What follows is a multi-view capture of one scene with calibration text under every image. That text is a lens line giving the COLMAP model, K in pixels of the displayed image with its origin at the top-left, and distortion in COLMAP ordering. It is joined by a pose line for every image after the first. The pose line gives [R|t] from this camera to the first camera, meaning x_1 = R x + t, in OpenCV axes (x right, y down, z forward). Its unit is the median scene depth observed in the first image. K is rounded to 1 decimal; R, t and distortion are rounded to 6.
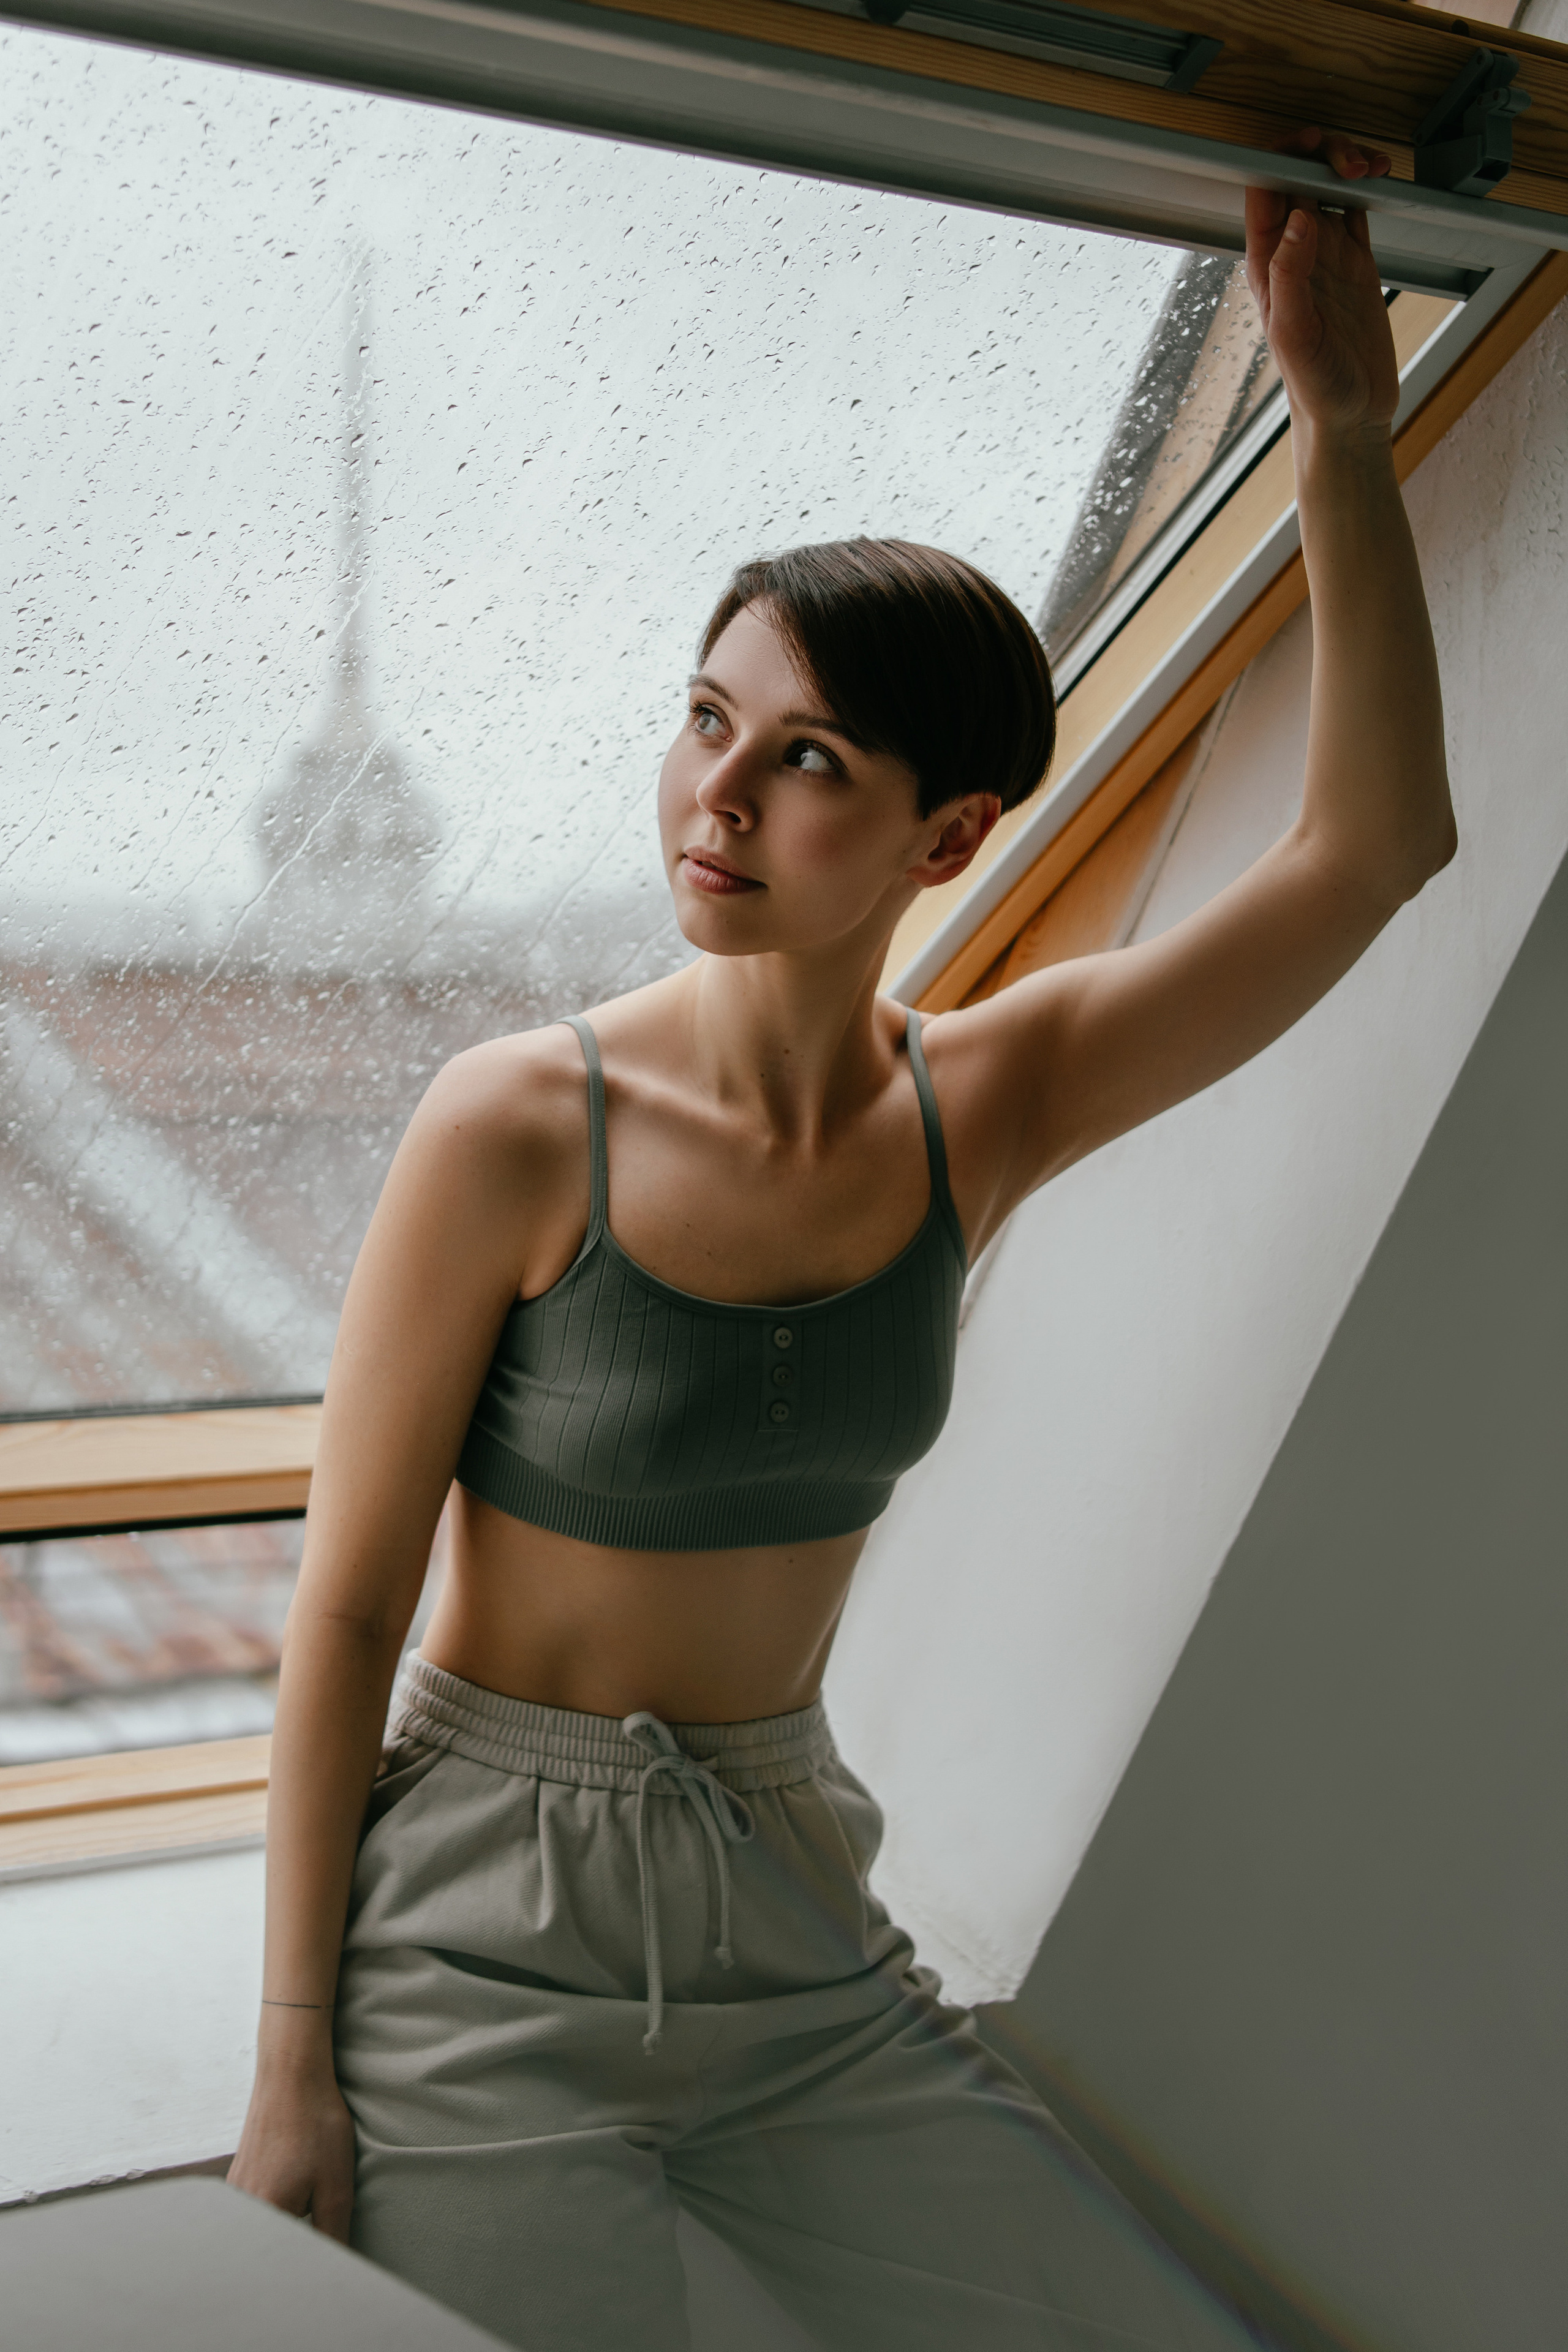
lens RADIAL K [[3742.3, 0, 787.0], [0, 3742.3, 1171.3], [0, 0, 1]] dist [-0.005792, 0.000000]
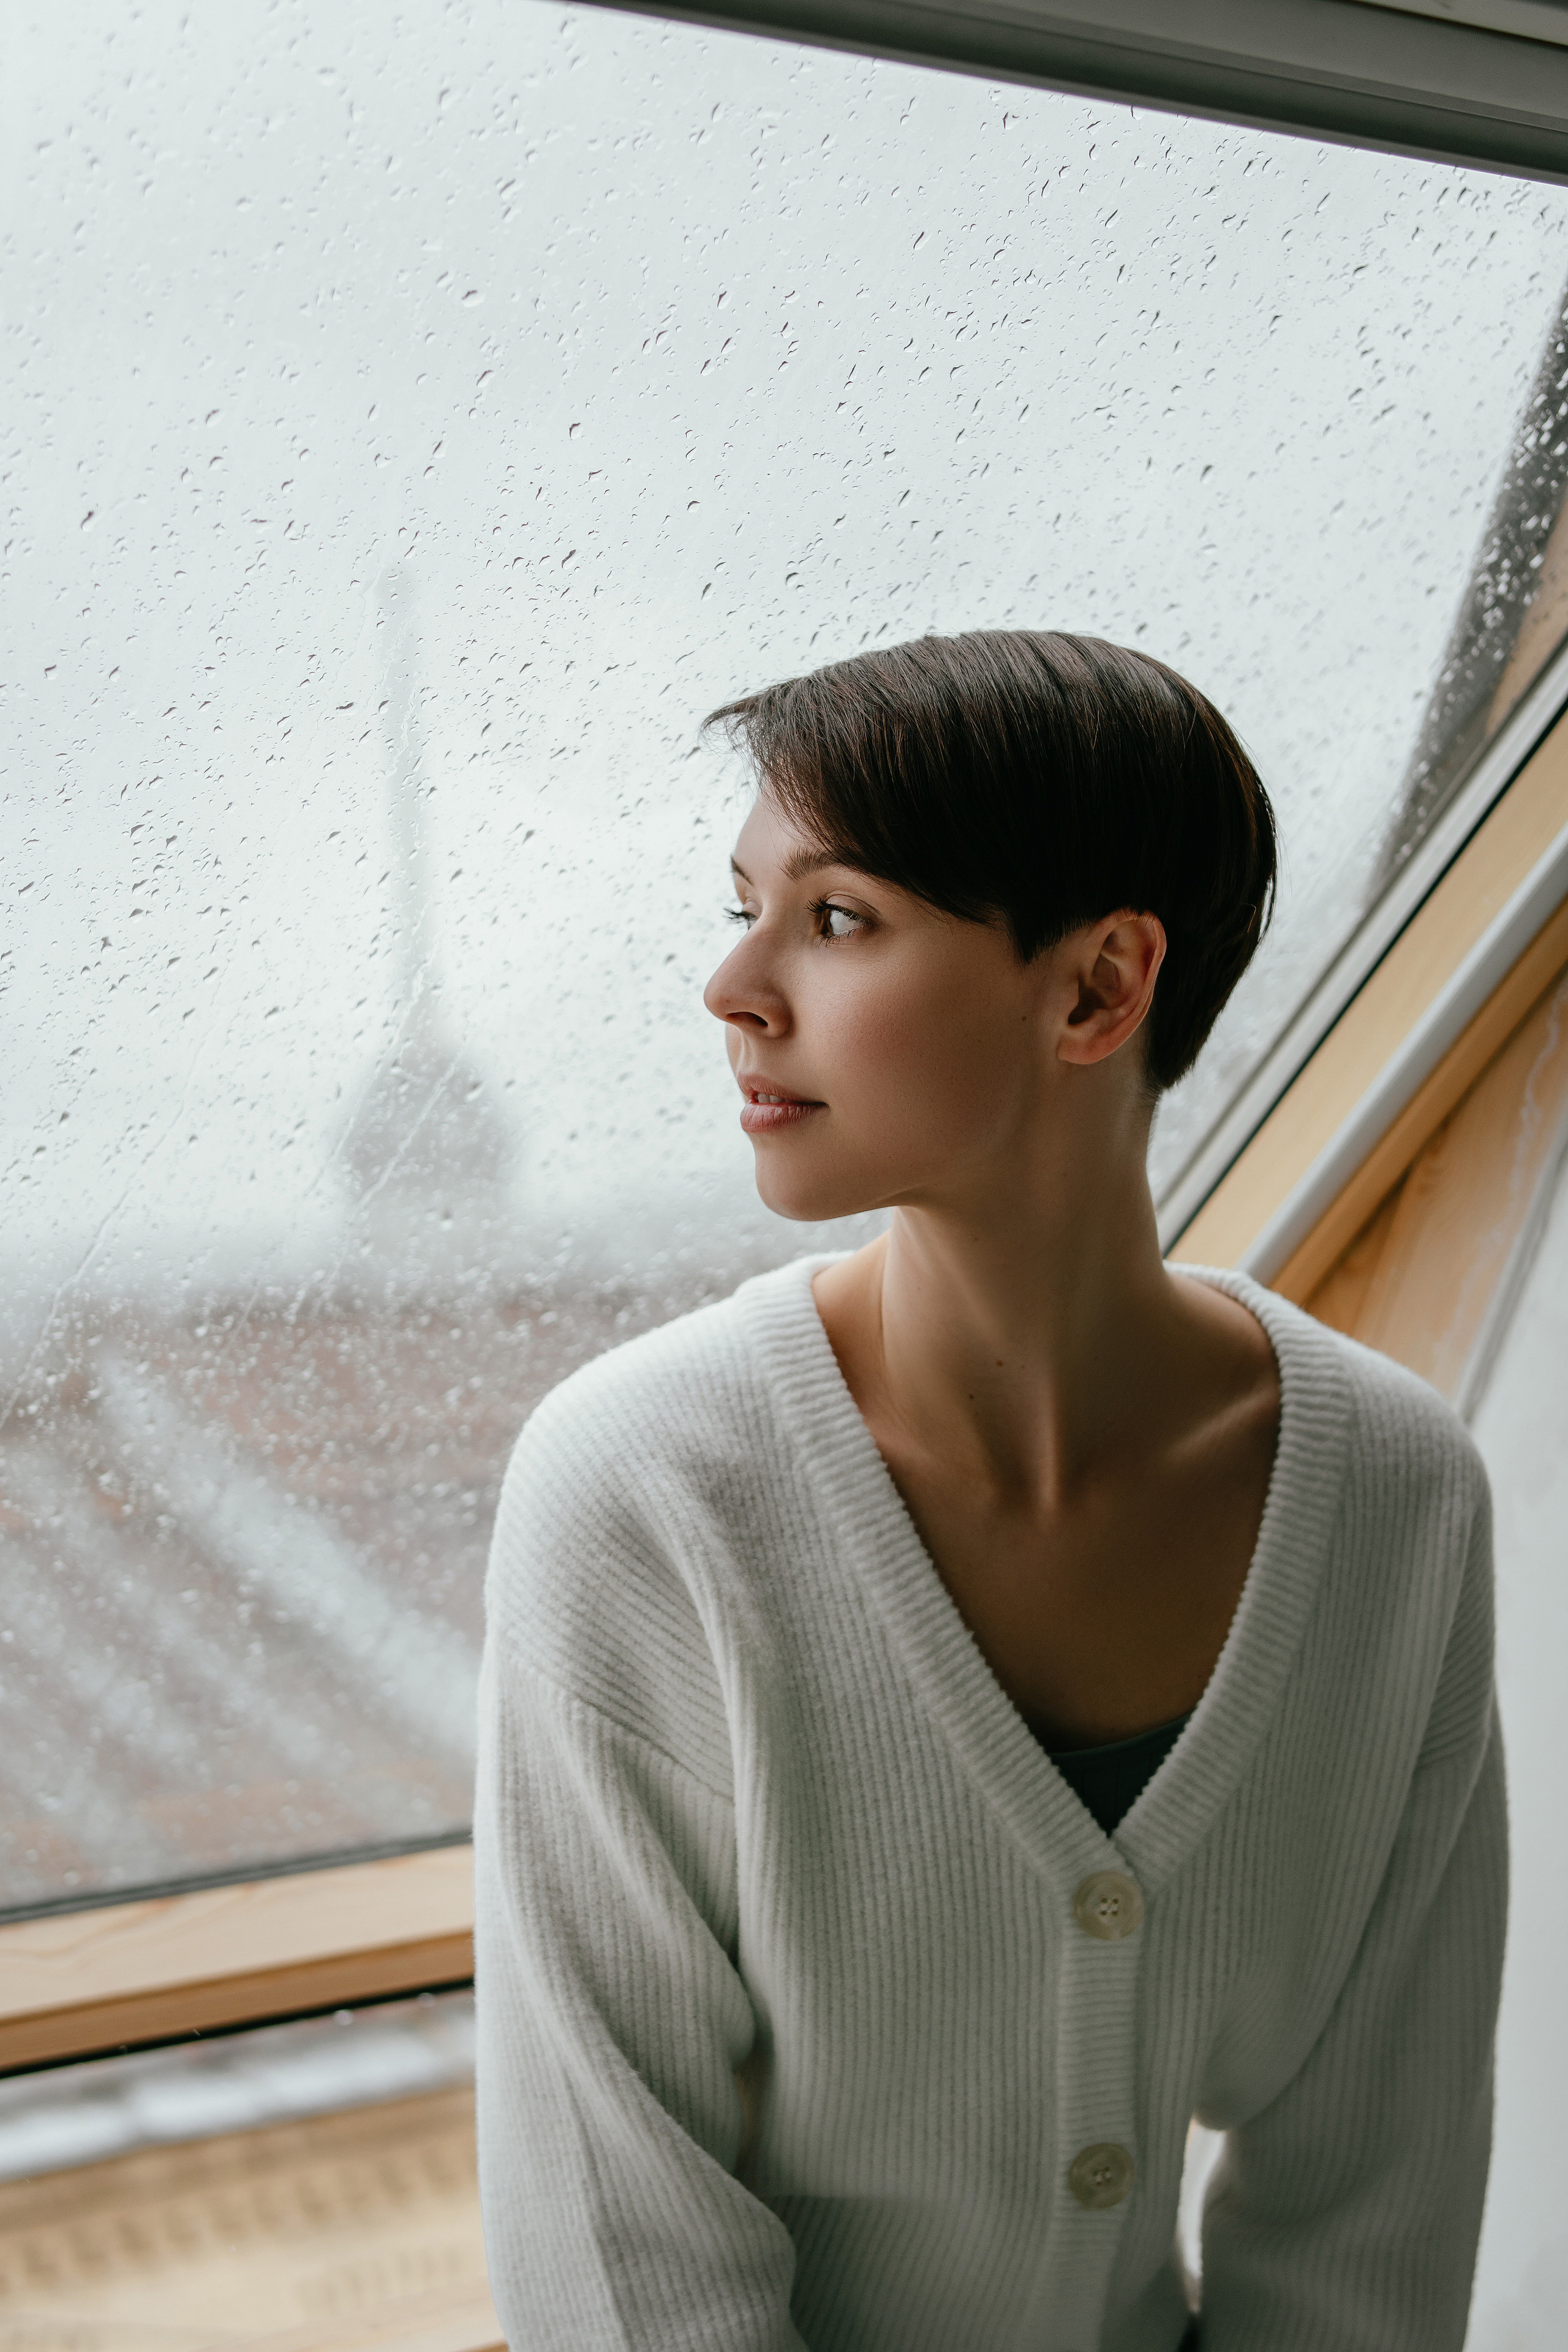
lens RADIAL K [[3742.3, 0, 780.4], [0, 3742.3, 1180.0], [0, 0, 1]] dist [-0.005792, 0.000000]
pose [[0.995693, -0.089746, -0.023241, -0.056880], [0.087665, 0.993026, -0.078835, -0.010184], [0.030154, 0.076458, 0.996617, 0.232485]]
